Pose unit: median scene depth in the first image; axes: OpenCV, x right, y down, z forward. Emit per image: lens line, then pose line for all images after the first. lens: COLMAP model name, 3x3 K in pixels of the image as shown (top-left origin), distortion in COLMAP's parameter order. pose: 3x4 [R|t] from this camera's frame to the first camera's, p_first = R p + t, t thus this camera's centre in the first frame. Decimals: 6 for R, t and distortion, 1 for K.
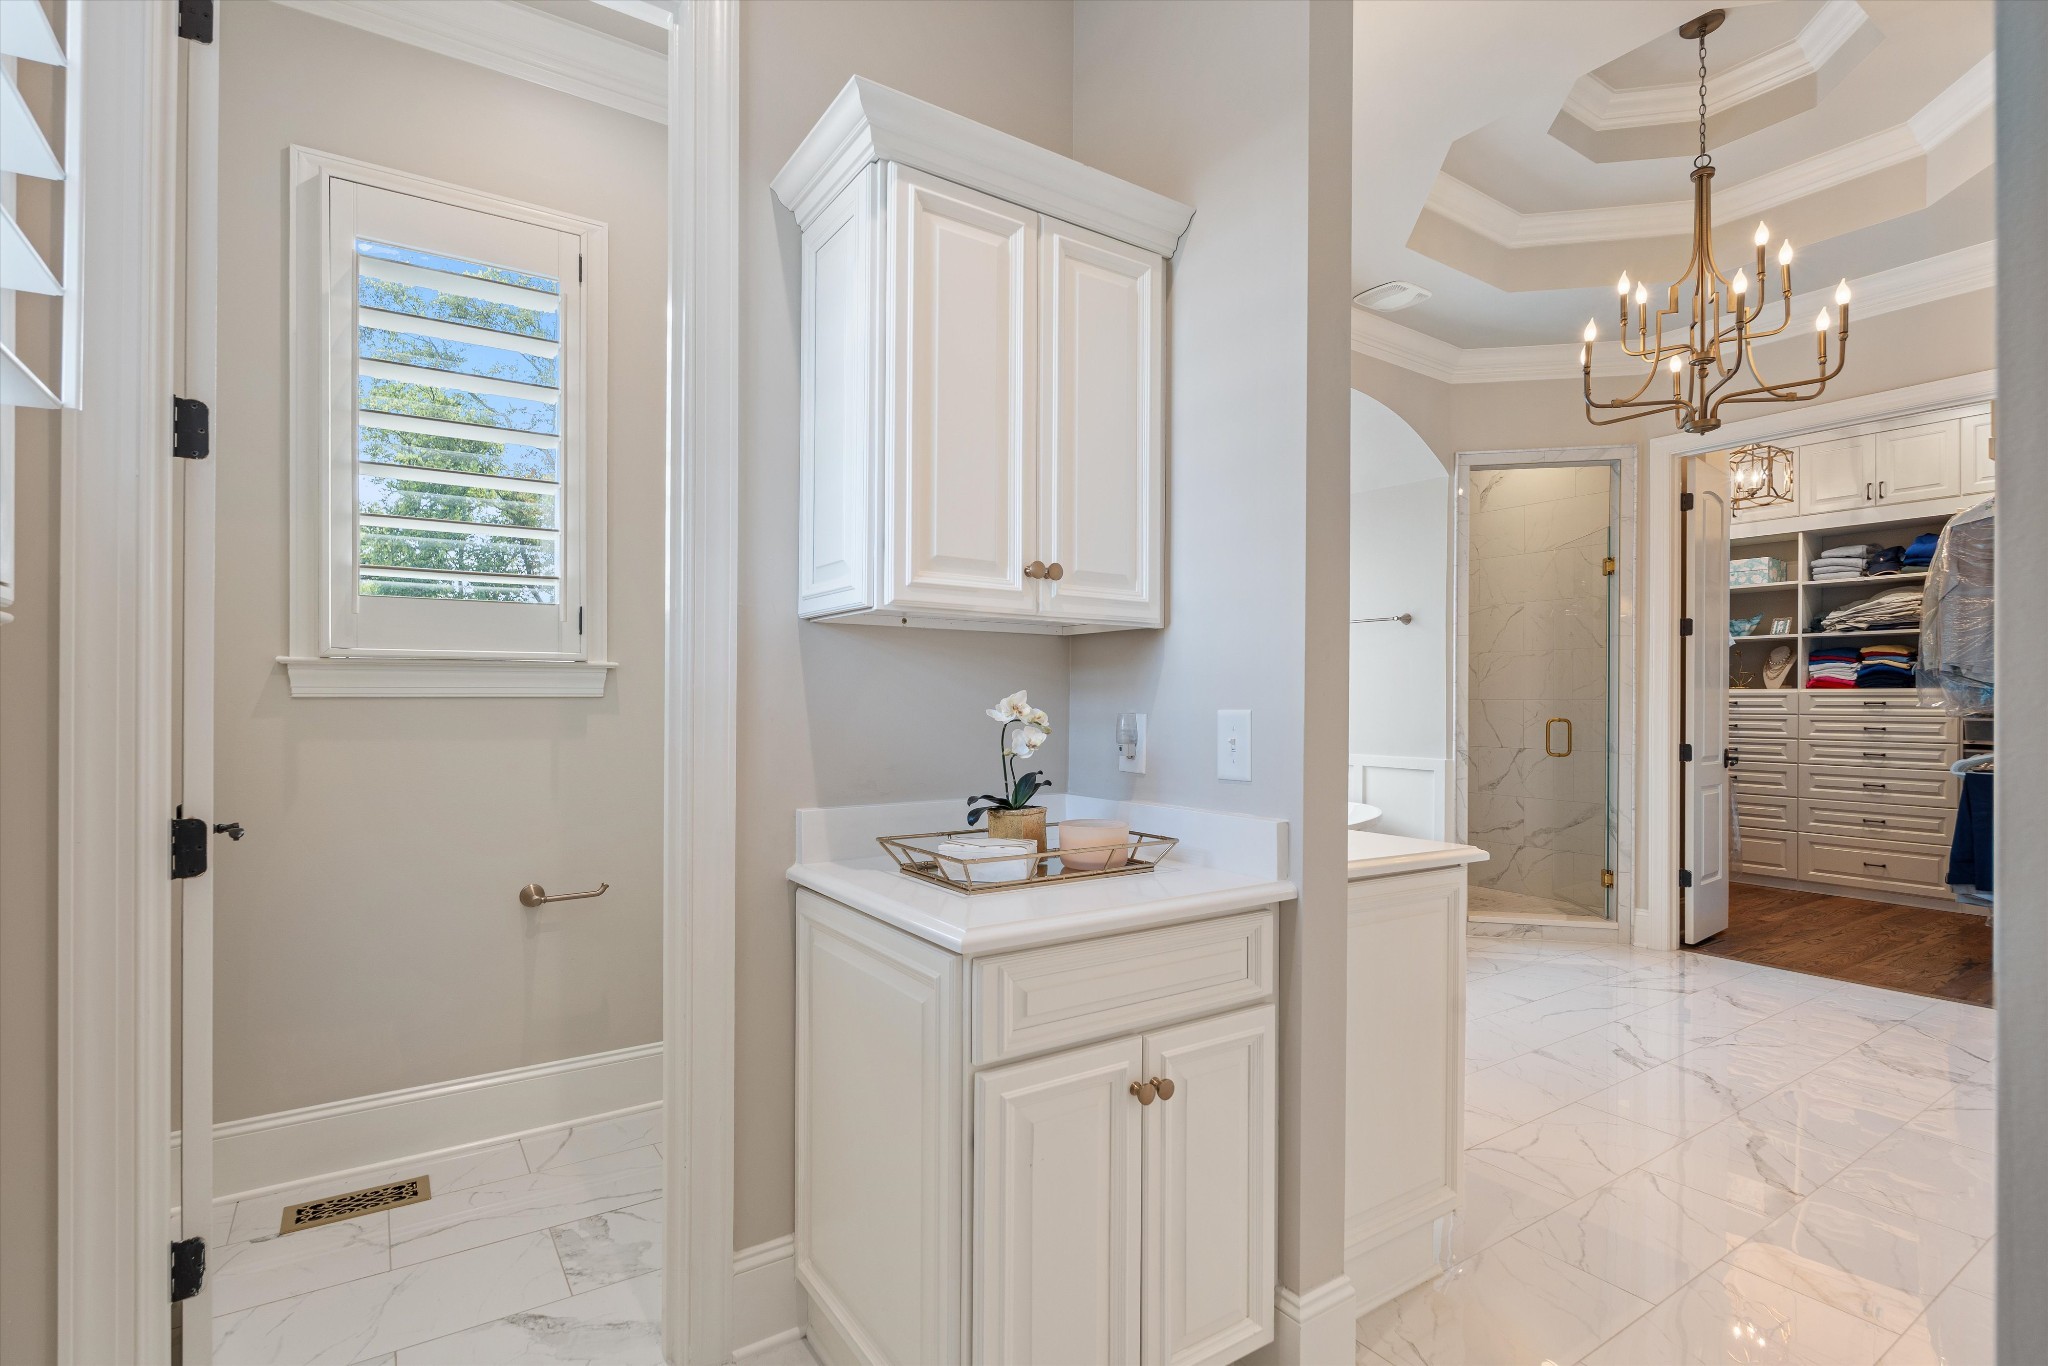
lens RADIAL K [[968.7, 0, 1016.4], [0, 968.7, 693.9], [0, 0, 1]] dist [-0.004578, 0.000065]
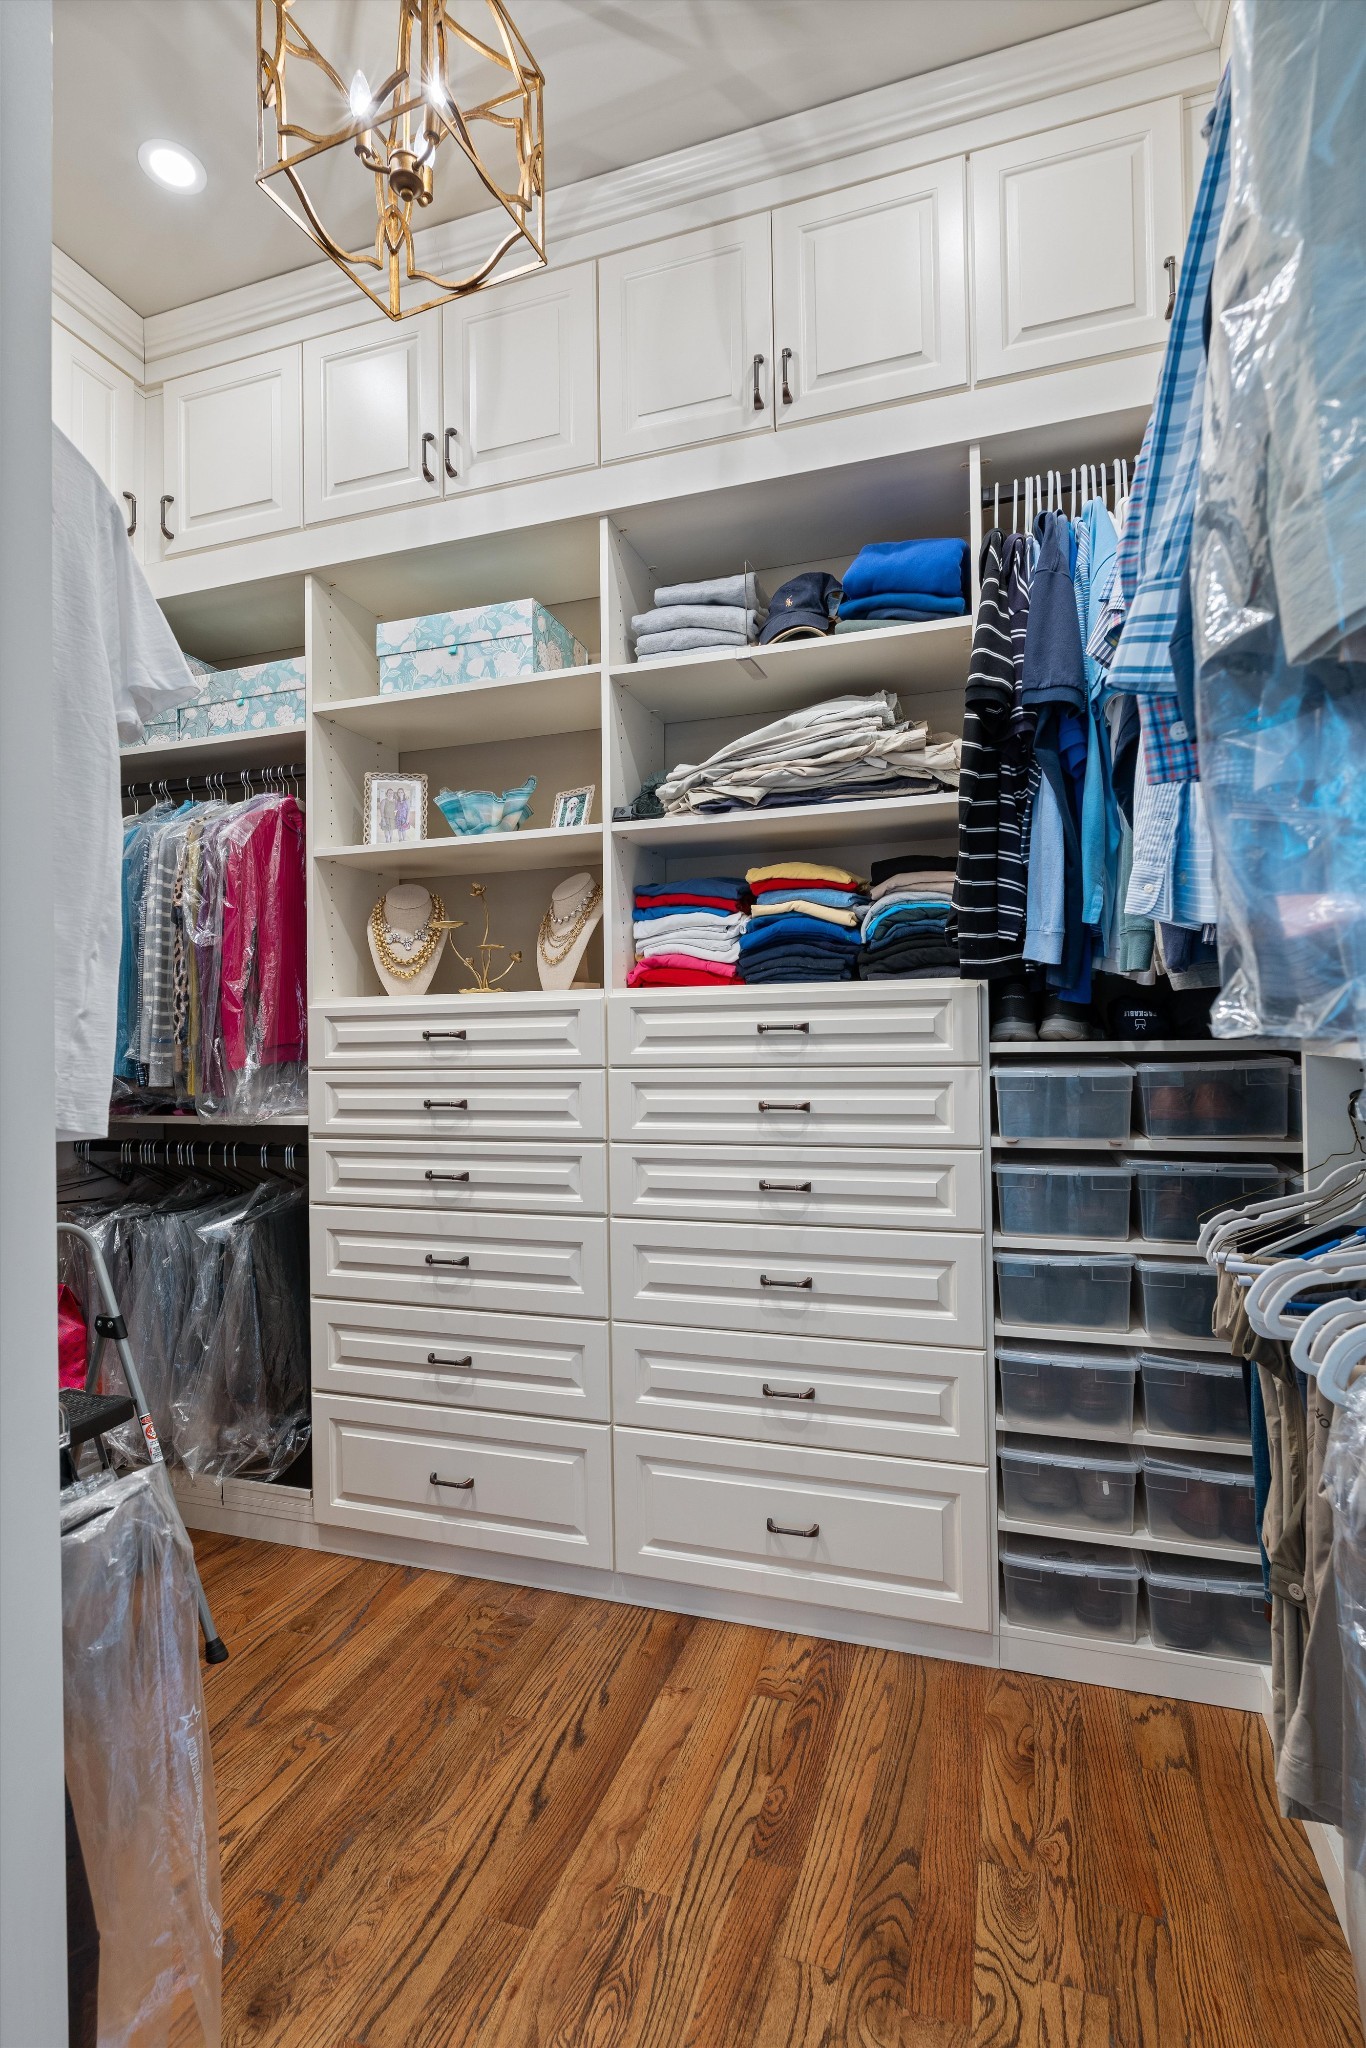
lens RADIAL K [[968.7, 0, 690.5], [0, 968.7, 1028.0], [0, 0, 1]] dist [-0.004578, 0.000065]
pose [[0.788763, -0.011674, 0.614587, 0.765787], [0.016941, 0.999853, -0.002751, 0.011378], [-0.614464, 0.012582, 0.788844, 0.878062]]
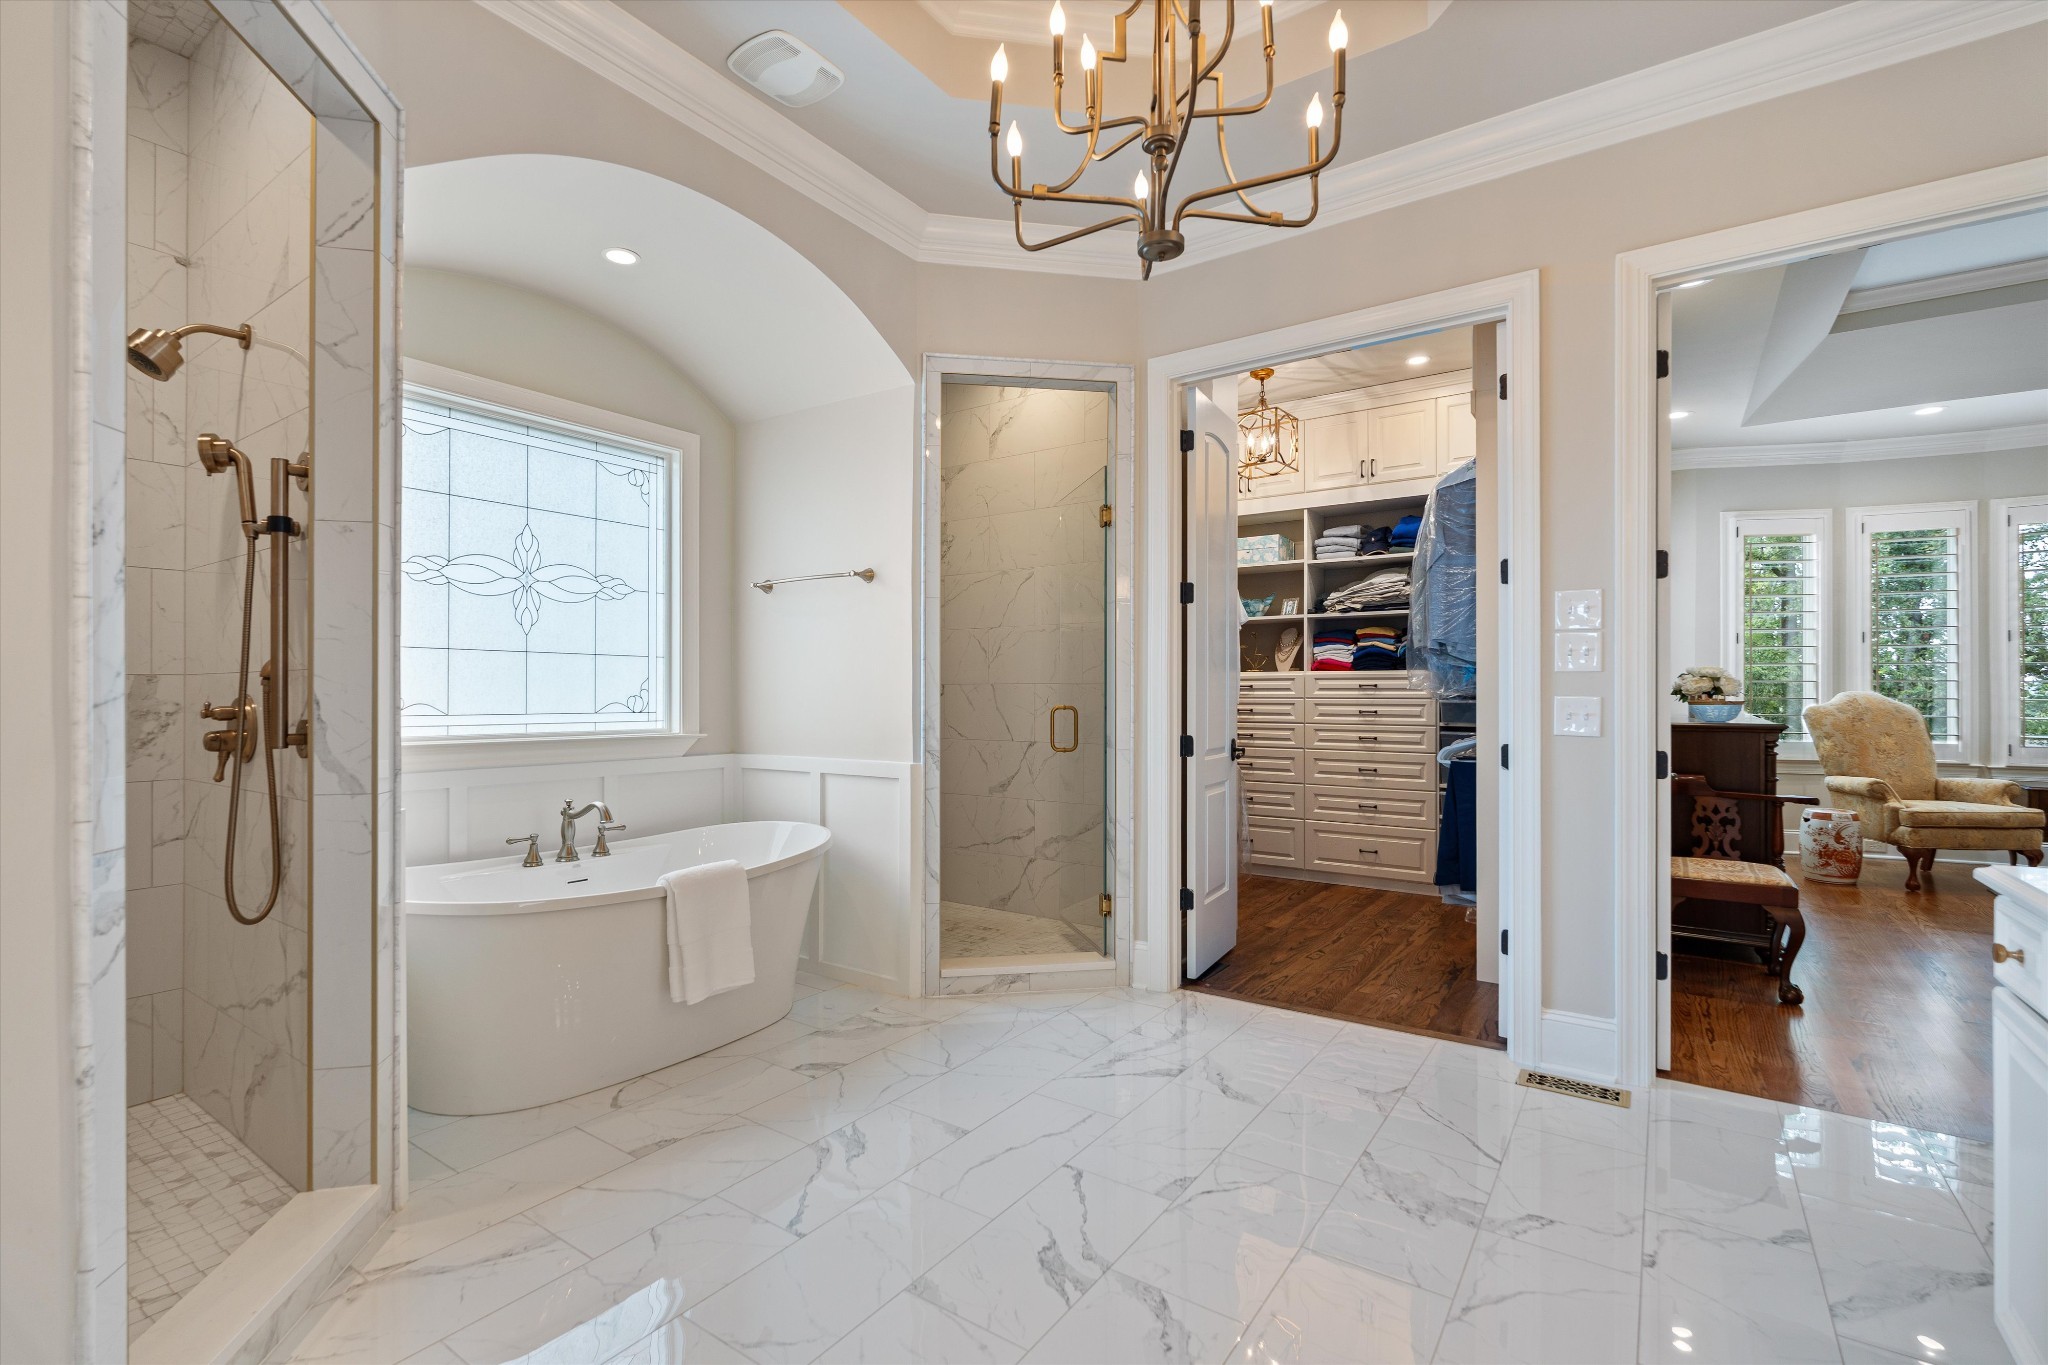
lens RADIAL K [[916.3, 0, 1024.5], [0, 916.3, 686.2], [0, 0, 1]] dist [-0.010890, -0.000184]
pose [[0.930788, -0.005120, 0.365524, 0.261837], [0.004151, 0.999985, 0.003437, 0.006247], [-0.365537, -0.001682, 0.930795, 0.305604]]
